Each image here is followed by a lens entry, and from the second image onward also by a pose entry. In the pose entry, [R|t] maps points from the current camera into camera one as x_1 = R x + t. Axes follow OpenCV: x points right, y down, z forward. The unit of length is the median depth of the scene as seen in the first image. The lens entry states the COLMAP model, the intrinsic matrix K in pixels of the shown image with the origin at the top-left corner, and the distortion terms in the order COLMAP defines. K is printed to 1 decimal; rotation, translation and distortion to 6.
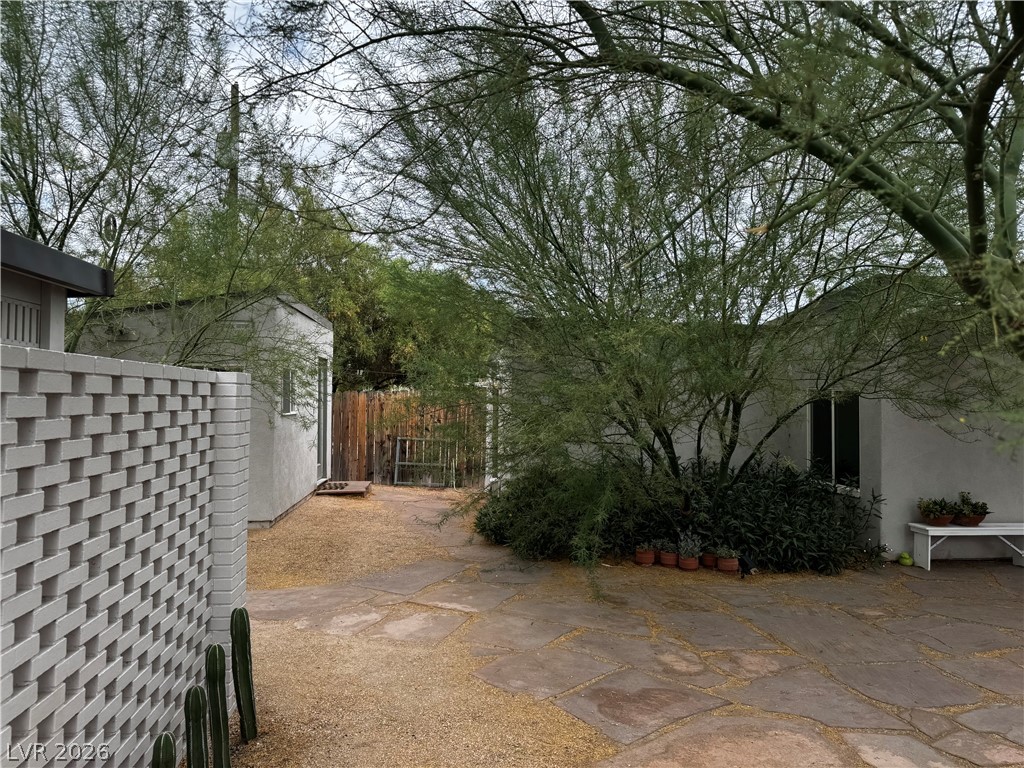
lens RADIAL K [[728.9, 0, 518.4], [0, 728.9, 385.7], [0, 0, 1]] dist [-0.006179, -0.006841]
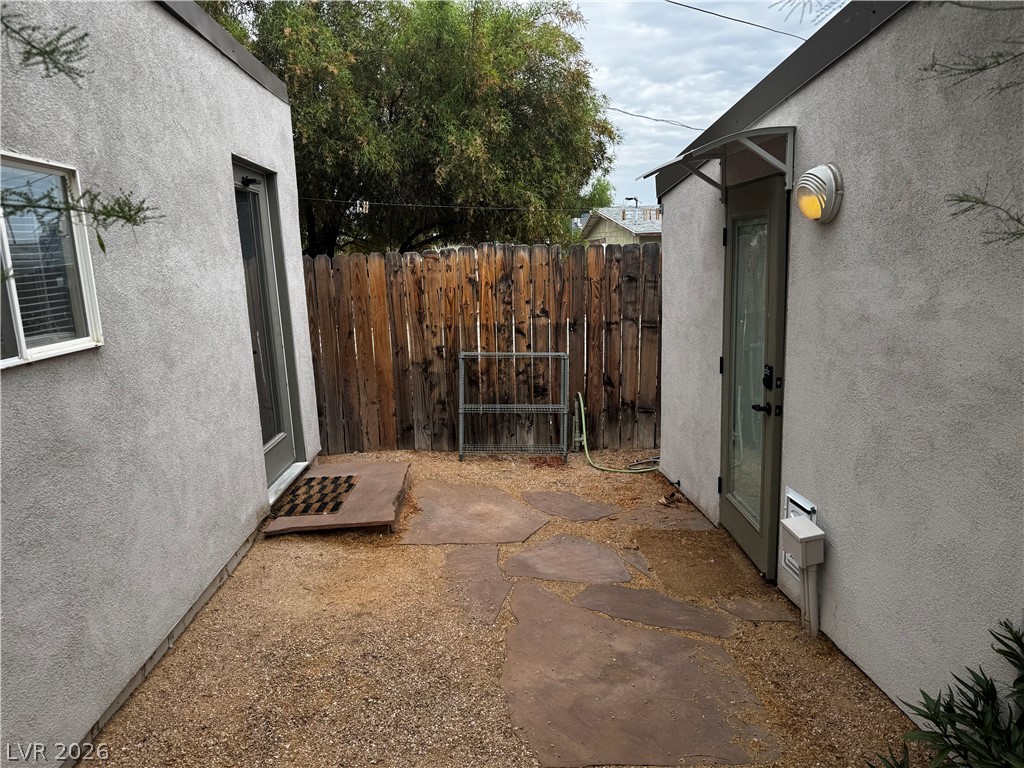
lens RADIAL K [[728.9, 0, 512.3], [0, 728.9, 390.6], [0, 0, 1]] dist [-0.006179, -0.006841]
pose [[0.997441, -0.033555, -0.063124, -0.103453], [0.045130, 0.980362, 0.191975, 0.008047], [0.055442, -0.194333, 0.979368, 0.544307]]
